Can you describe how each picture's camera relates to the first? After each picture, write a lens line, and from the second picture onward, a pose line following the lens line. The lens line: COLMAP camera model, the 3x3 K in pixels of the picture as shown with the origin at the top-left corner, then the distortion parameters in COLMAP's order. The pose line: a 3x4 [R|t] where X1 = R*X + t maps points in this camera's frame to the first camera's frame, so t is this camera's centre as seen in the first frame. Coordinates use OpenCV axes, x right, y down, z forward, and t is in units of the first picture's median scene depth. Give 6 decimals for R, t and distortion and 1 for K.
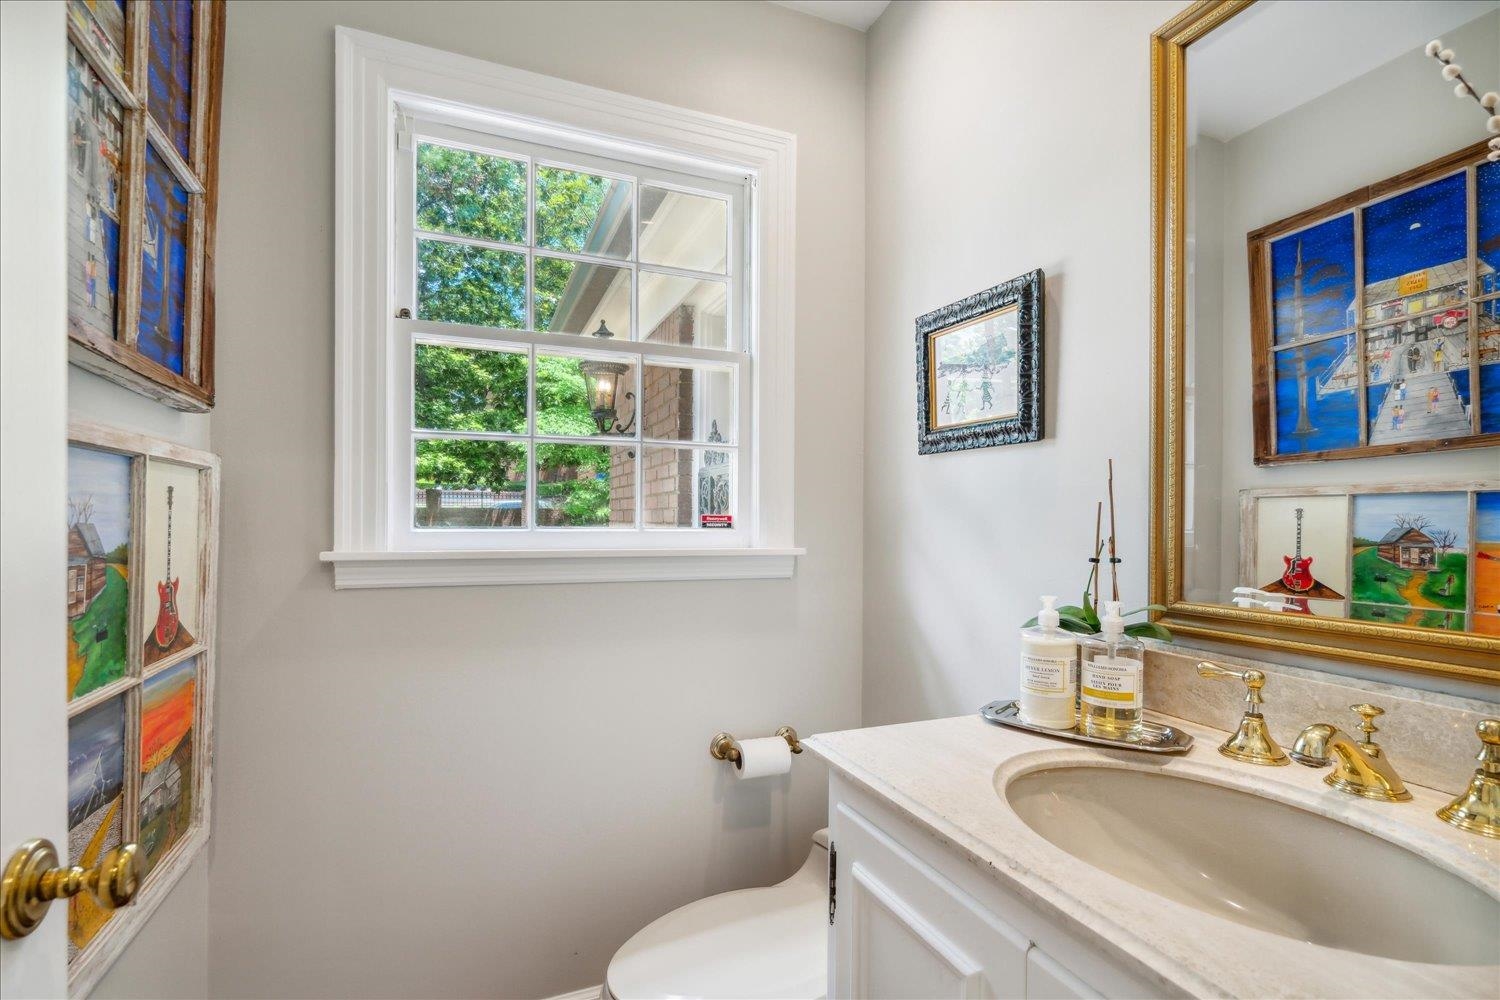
lens RADIAL K [[689.0, 0, 747.9], [0, 689.0, 506.4], [0, 0, 1]] dist [0.001875, -0.000067]
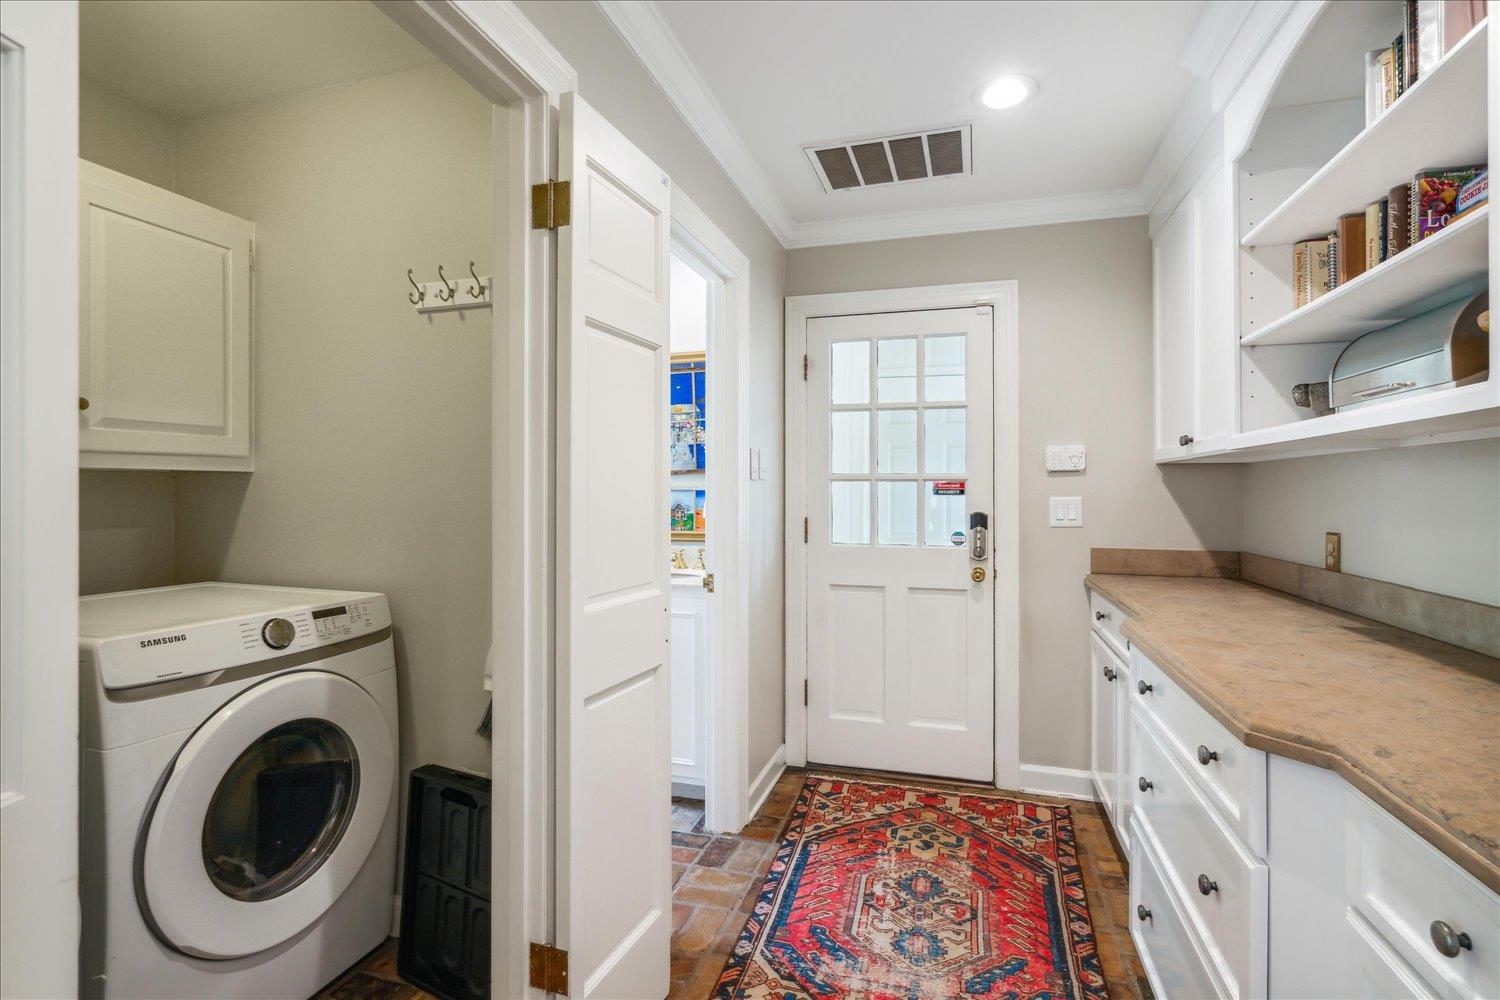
lens RADIAL K [[689.0, 0, 754.2], [0, 689.0, 498.8], [0, 0, 1]] dist [0.001875, -0.000067]
pose [[0.629543, -0.012366, 0.776867, -0.866795], [0.006120, 0.999921, 0.010957, -0.015636], [-0.776942, -0.002144, 0.629569, -0.846432]]
